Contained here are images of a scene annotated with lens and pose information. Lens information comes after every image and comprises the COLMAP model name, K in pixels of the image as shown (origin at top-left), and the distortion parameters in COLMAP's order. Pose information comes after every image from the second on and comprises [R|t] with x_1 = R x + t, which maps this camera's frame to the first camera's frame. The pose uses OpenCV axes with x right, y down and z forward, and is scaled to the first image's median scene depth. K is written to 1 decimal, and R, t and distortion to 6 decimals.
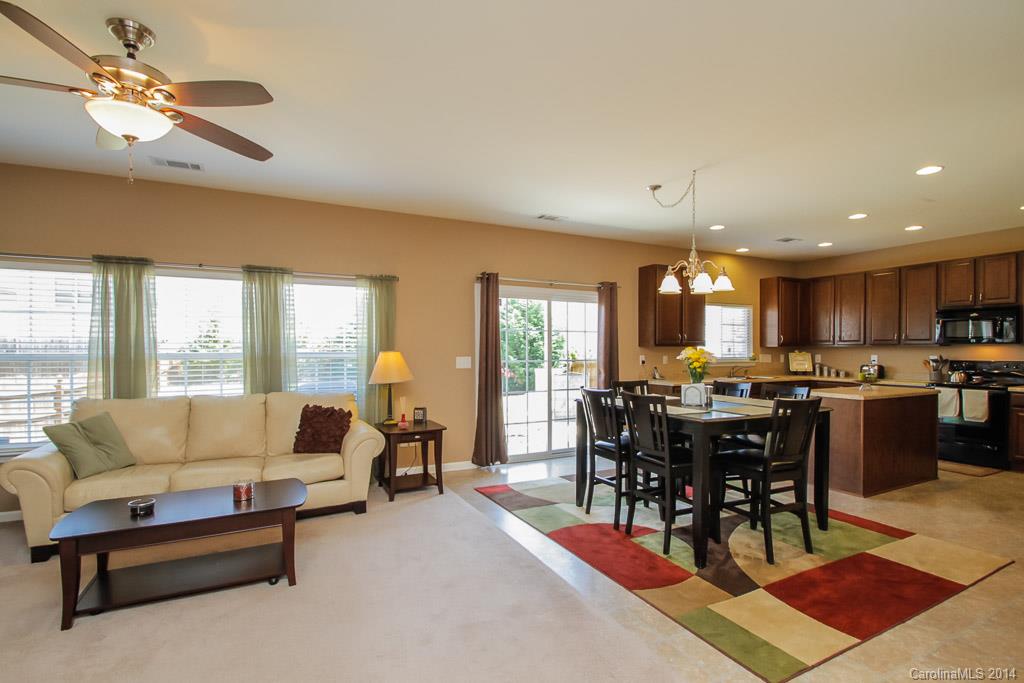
lens RADIAL K [[488.6, 0, 513.6], [0, 488.6, 348.2], [0, 0, 1]] dist [0.007290, -0.010935]
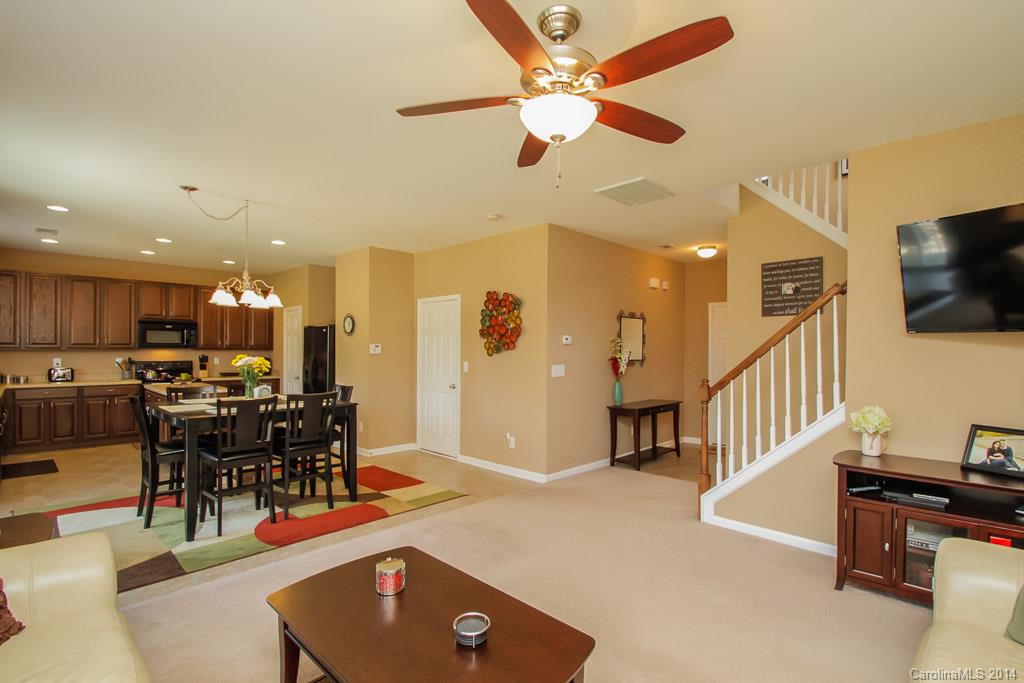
lens RADIAL K [[488.6, 0, 526.6], [0, 488.6, 348.5], [0, 0, 1]] dist [0.007290, -0.010935]
pose [[-0.329017, -0.002197, 0.944322, -0.626186], [-0.005985, 0.999982, 0.000241, -0.014523], [-0.944305, -0.005572, -0.329024, 0.516406]]
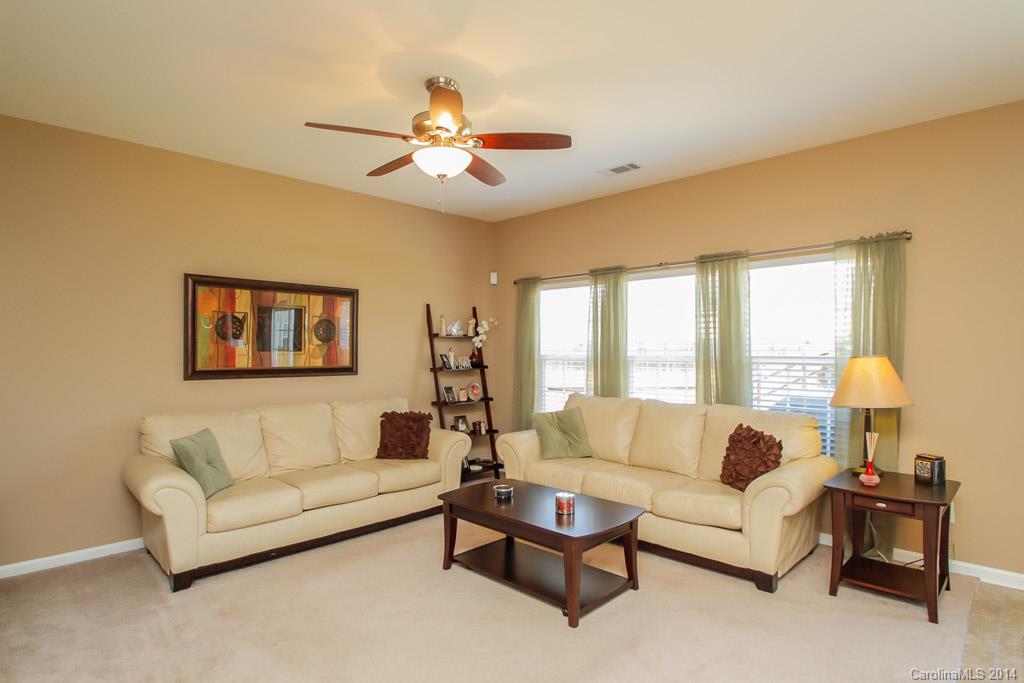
lens RADIAL K [[530.6, 0, 505.6], [0, 530.6, 354.9], [0, 0, 1]] dist [-0.001868, -0.009824]
pose [[0.322917, 0.009385, -0.946381, 0.185919], [0.003120, 0.999935, 0.010980, -0.003651], [0.946422, -0.006499, 0.322866, 0.278243]]
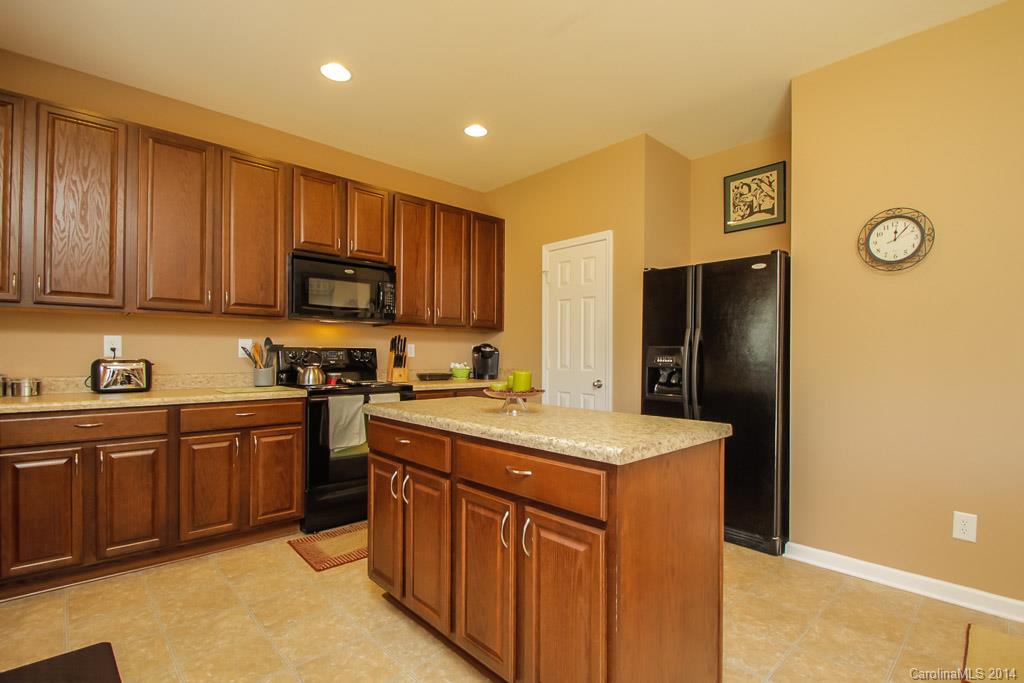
lens RADIAL K [[488.6, 0, 529.1], [0, 488.6, 351.6], [0, 0, 1]] dist [0.007290, -0.010935]
pose [[-0.292790, 0.001676, 0.956175, 0.298251], [-0.007414, 0.999964, -0.004023, 0.032219], [-0.956148, -0.008267, -0.292767, 0.958067]]
